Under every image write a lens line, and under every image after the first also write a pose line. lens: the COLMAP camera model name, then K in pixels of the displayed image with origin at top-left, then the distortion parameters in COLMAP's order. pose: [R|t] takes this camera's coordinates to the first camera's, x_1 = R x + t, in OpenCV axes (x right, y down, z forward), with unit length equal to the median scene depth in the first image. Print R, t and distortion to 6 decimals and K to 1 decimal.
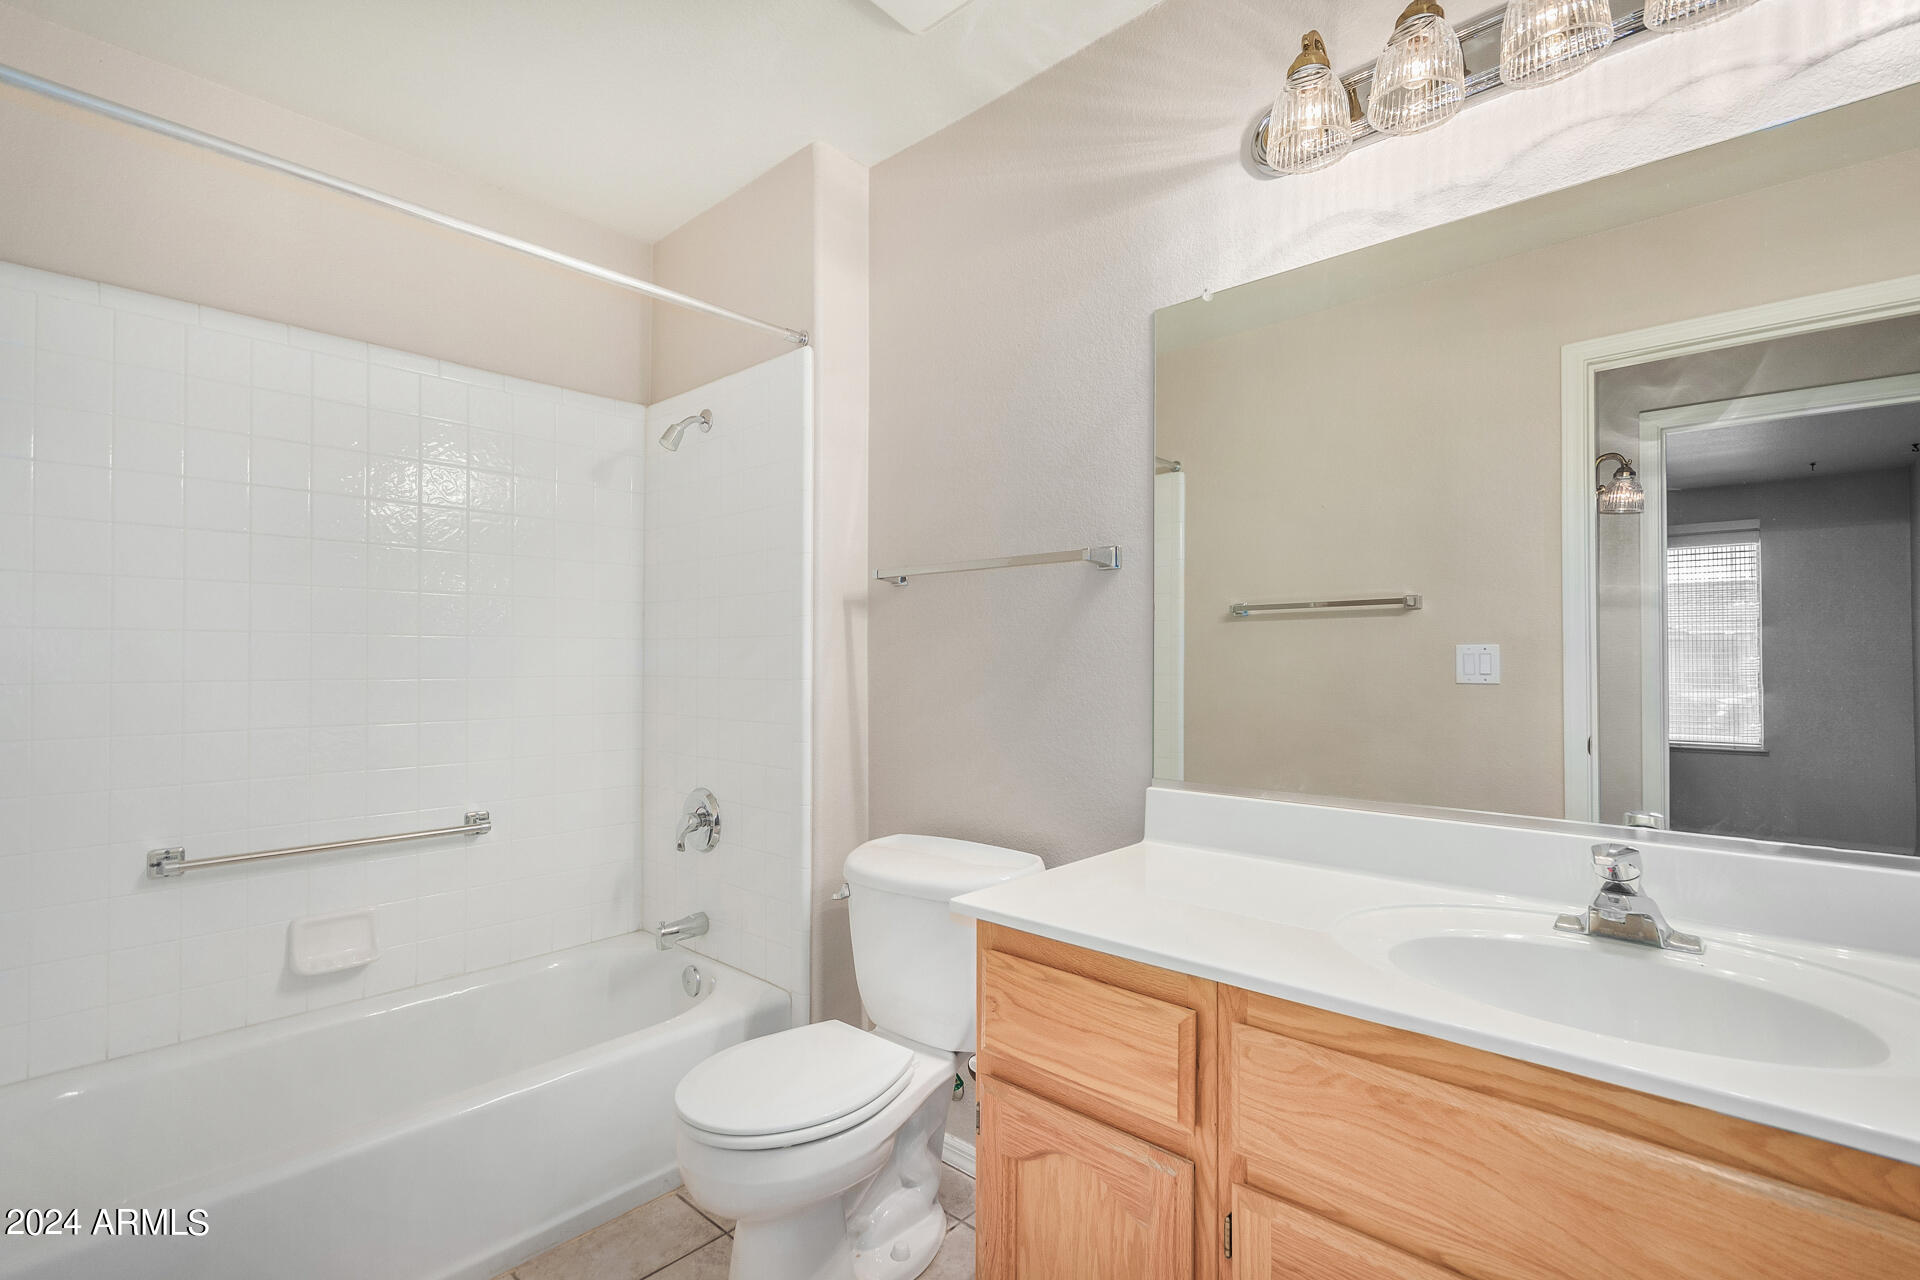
lens RADIAL K [[897.5, 0, 954.8], [0, 897.5, 668.1], [0, 0, 1]] dist [-0.000754, -0.000213]
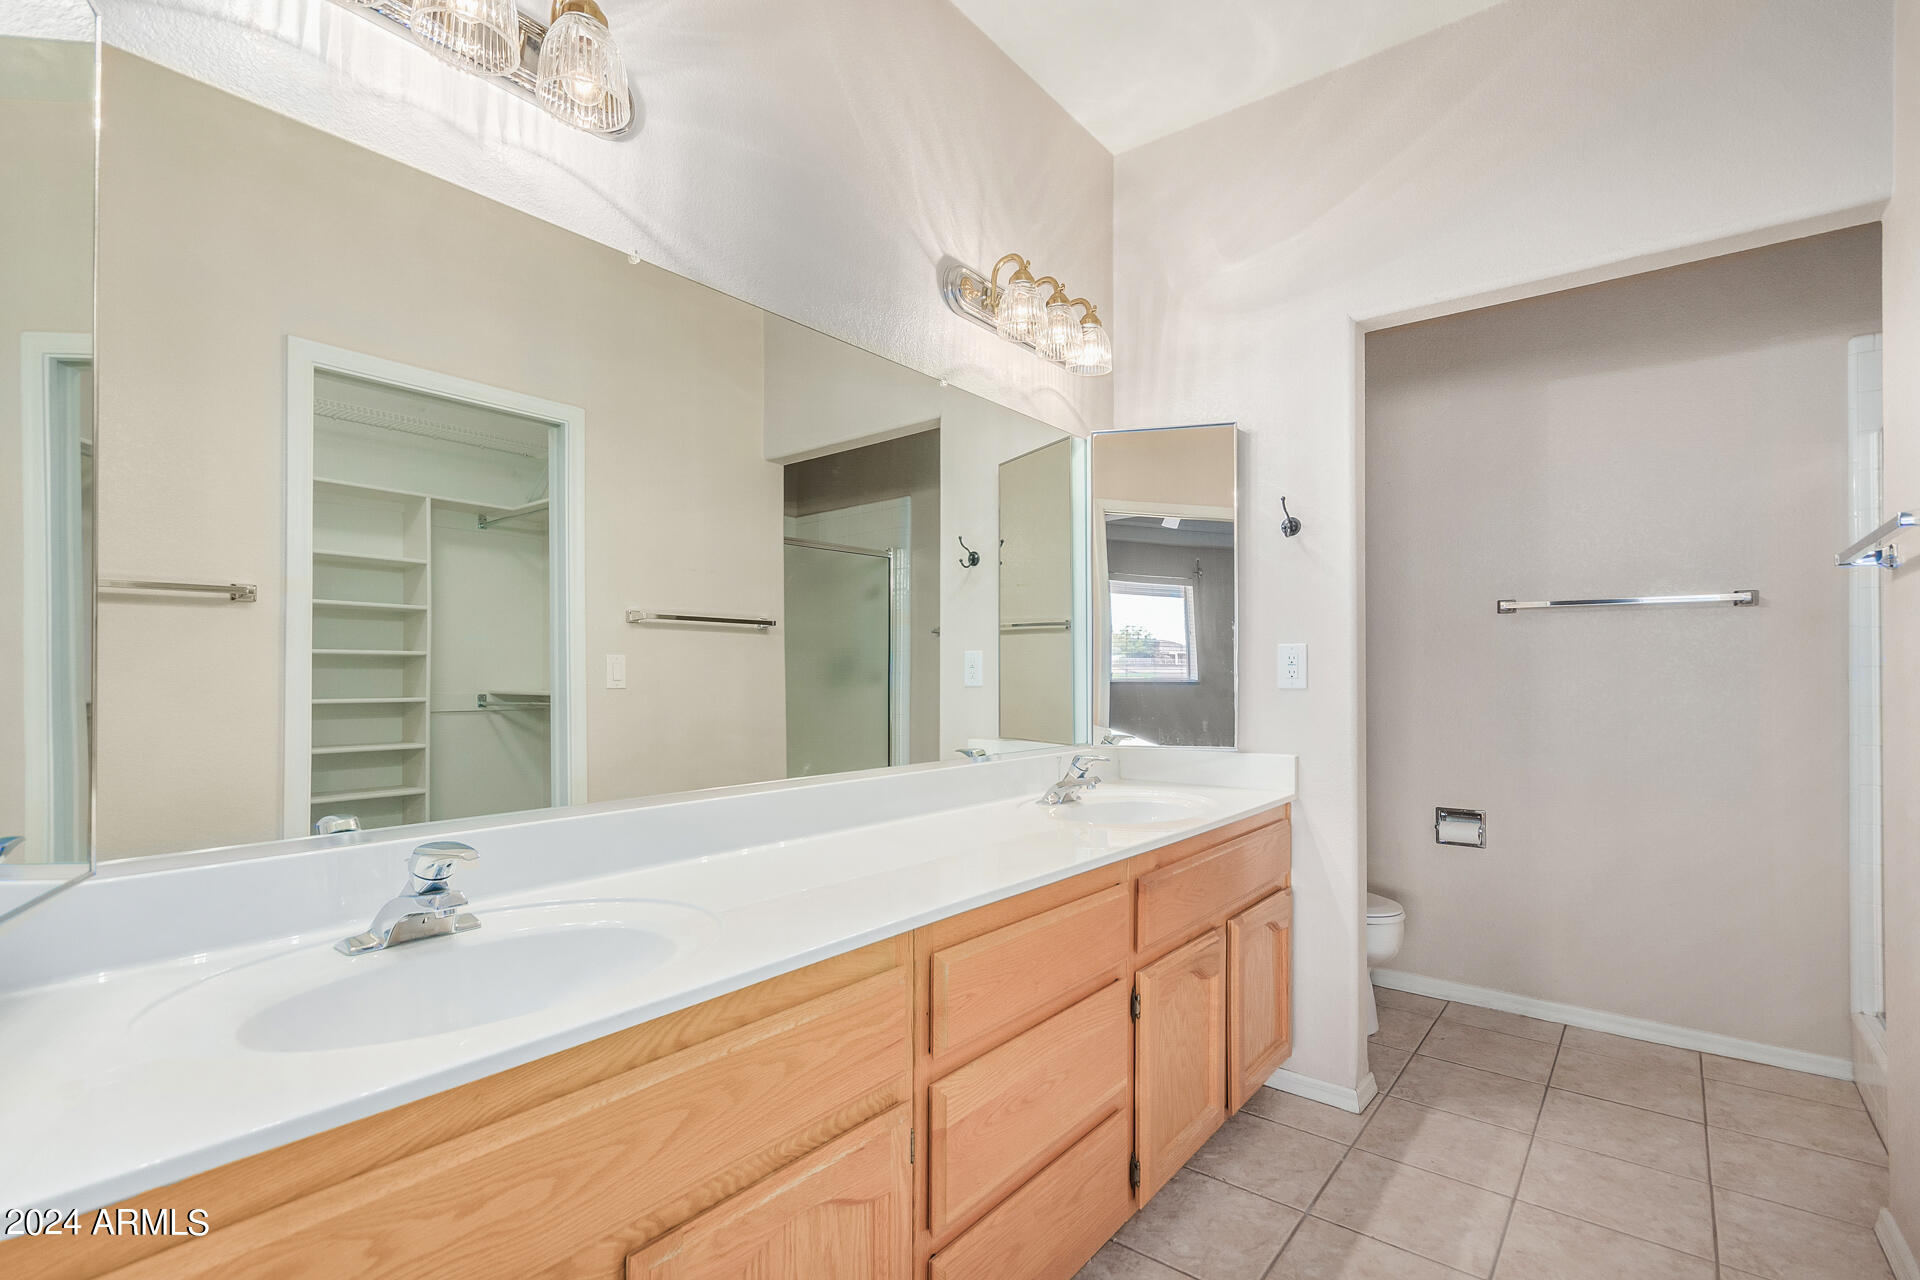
lens RADIAL K [[897.5, 0, 954.8], [0, 897.5, 668.1], [0, 0, 1]] dist [-0.000754, -0.000213]
pose [[-0.071545, 0.007196, 0.997411, -0.343529], [0.004384, 0.999967, -0.006900, -0.000659], [-0.997428, 0.003879, -0.071574, 0.477103]]
